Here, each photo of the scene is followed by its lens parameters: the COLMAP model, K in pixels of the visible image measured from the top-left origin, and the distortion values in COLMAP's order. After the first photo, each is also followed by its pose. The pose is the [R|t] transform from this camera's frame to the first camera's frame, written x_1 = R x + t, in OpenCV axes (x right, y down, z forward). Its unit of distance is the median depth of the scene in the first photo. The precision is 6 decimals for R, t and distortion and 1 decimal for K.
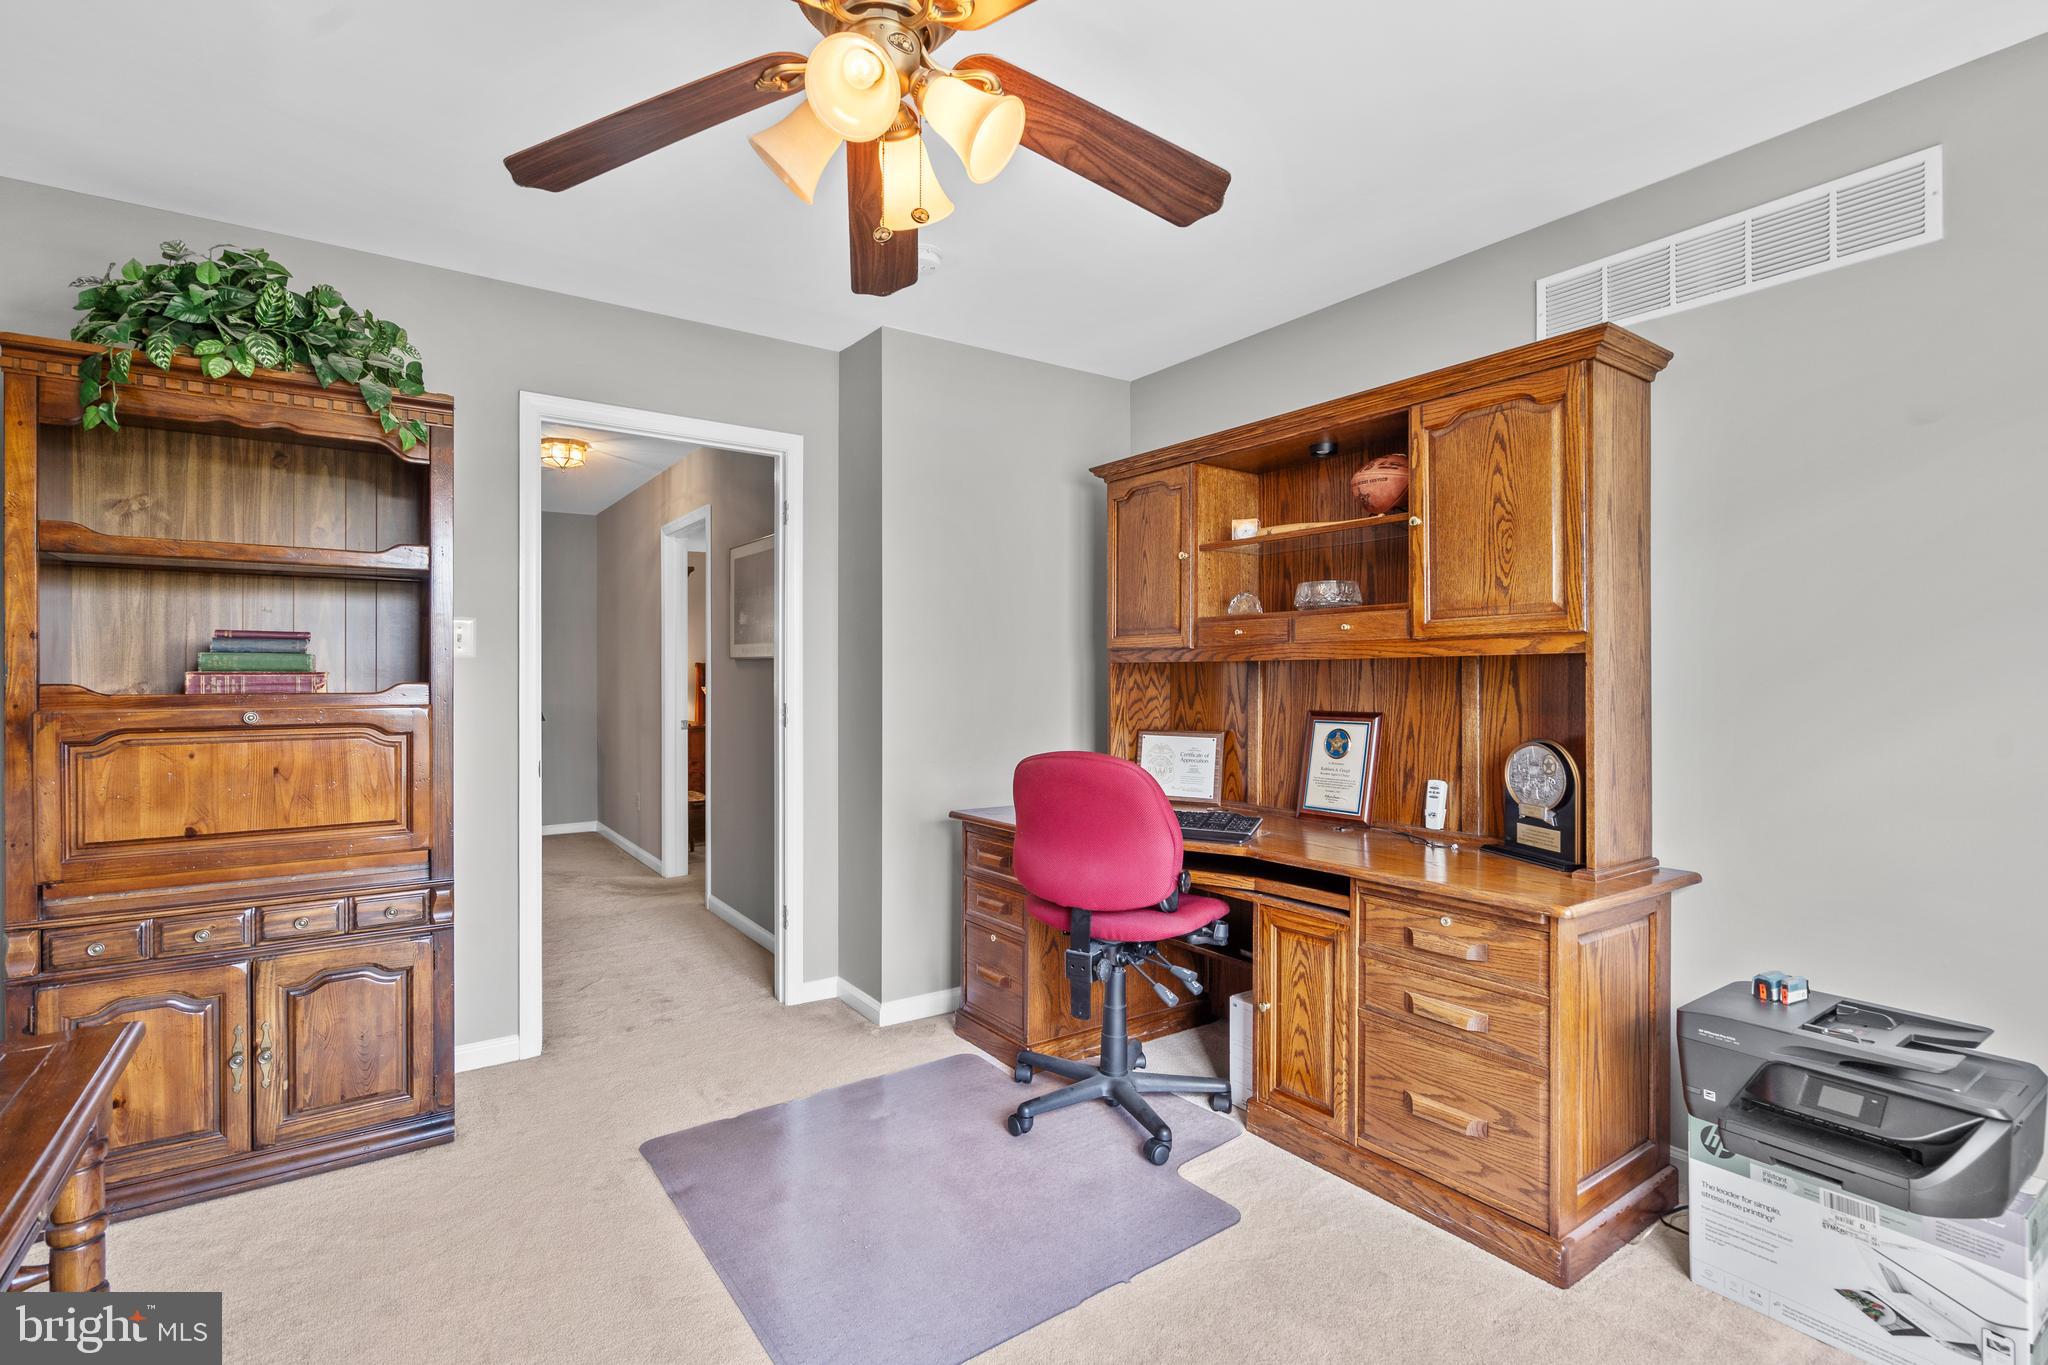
lens RADIAL K [[947.1, 0, 1029.4], [0, 947.1, 672.8], [0, 0, 1]] dist [-0.000879, 0.000343]
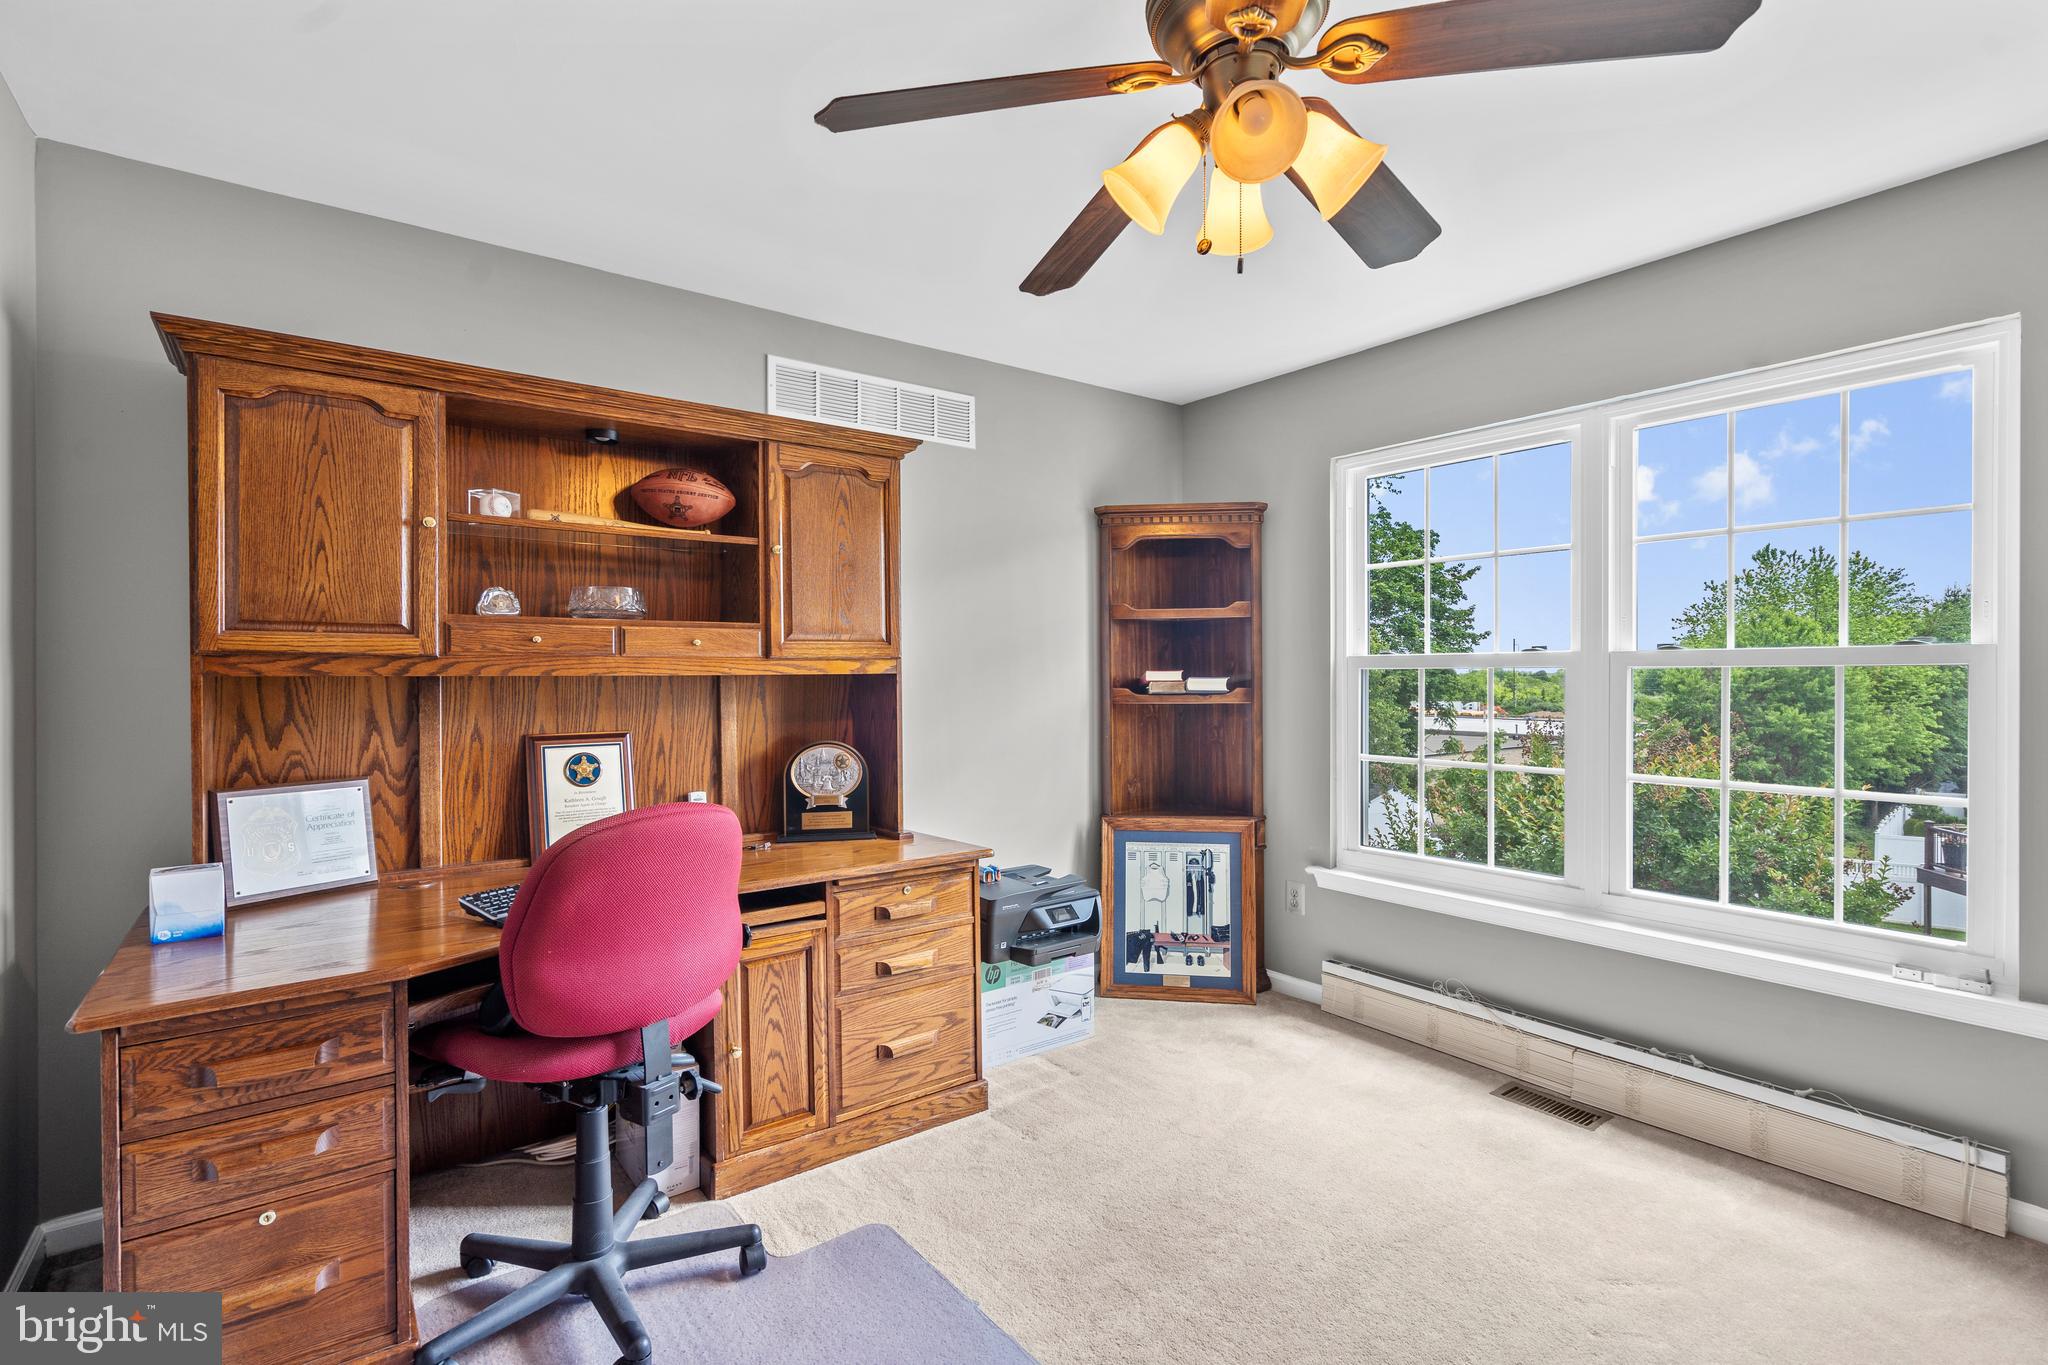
lens RADIAL K [[929.6, 0, 1024.0], [0, 929.6, 682.5], [0, 0, 1]] dist [-0.004706, 0.000832]
pose [[-0.013680, -0.008361, 0.999871, -0.632641], [-0.002104, 0.999963, 0.008333, -0.016687], [-0.999904, -0.001990, -0.013697, 0.699934]]
